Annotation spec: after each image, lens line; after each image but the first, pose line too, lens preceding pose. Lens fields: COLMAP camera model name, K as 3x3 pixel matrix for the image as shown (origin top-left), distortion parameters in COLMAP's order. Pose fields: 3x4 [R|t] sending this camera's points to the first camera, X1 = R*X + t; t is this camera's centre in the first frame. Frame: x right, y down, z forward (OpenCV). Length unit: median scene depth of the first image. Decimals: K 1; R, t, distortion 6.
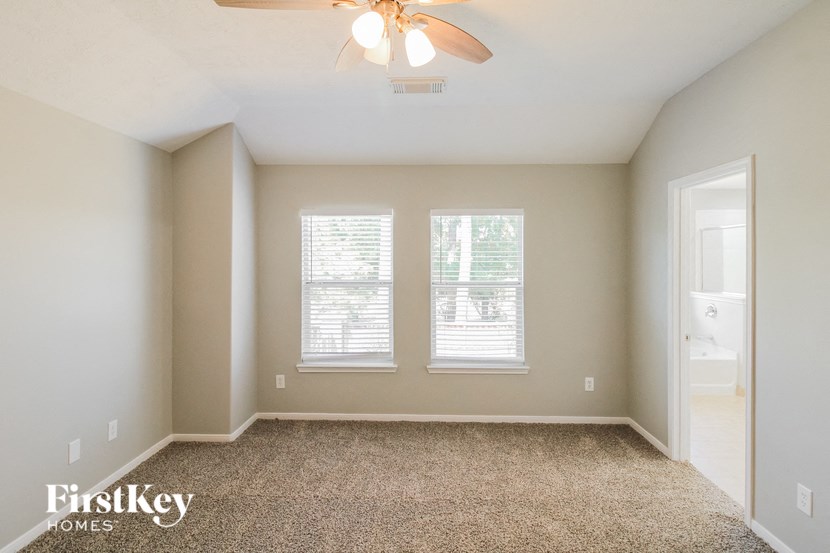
lens RADIAL K [[444.1, 0, 416.1], [0, 444.1, 258.1], [0, 0, 1]] dist [0.003609, -0.000903]
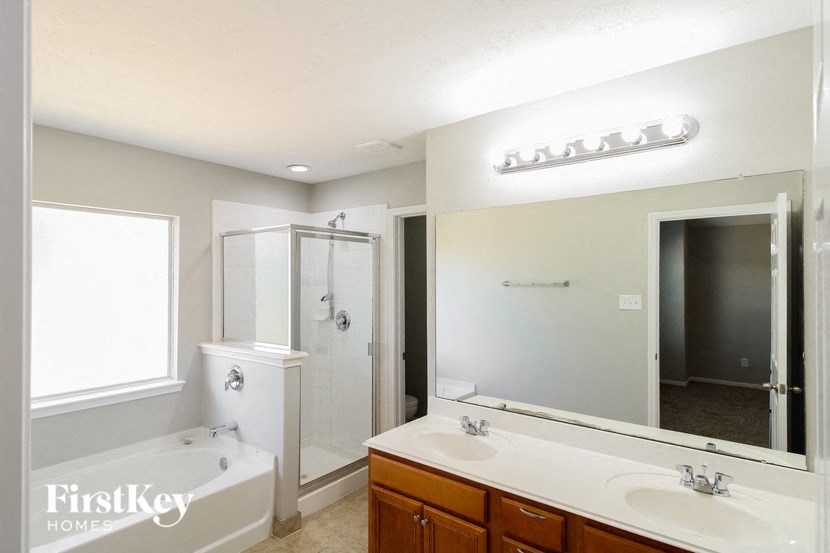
lens RADIAL K [[436.3, 0, 415.0], [0, 436.3, 276.5], [0, 0, 1]] dist [0.004000, 0.000070]
pose [[0.589891, 0.007206, 0.807451, 0.464975], [-0.000237, 0.999962, -0.008751, -0.005276], [-0.807483, 0.004971, 0.589870, 0.649455]]
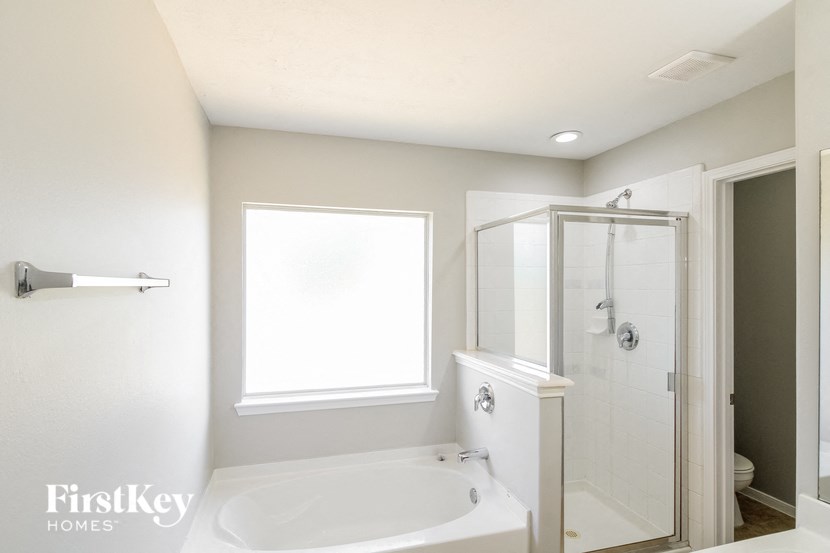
lens RADIAL K [[433.8, 0, 416.9], [0, 433.8, 285.9], [0, 0, 1]] dist [0.005731, 0.000578]
pose [[0.949883, 0.001056, 0.312604, 0.593218], [-0.002035, 0.999994, 0.002805, 0.000186], [-0.312599, -0.003301, 0.949879, 0.773745]]
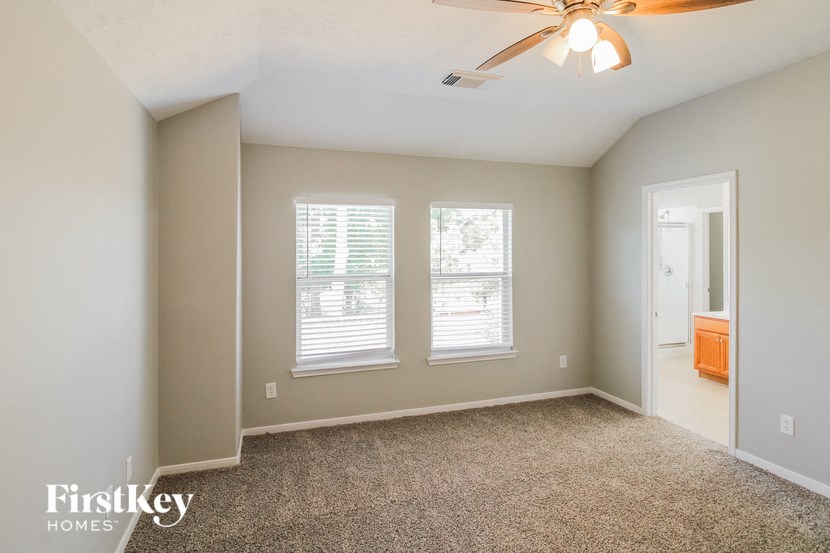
lens RADIAL K [[457.0, 0, 417.2], [0, 457.0, 249.4], [0, 0, 1]] dist [-0.003957, -0.000031]
pose [[0.935619, -0.002567, 0.353003, -0.360510], [0.003547, 0.999991, -0.002128, 0.000807], [-0.352994, 0.003243, 0.935620, 0.048459]]
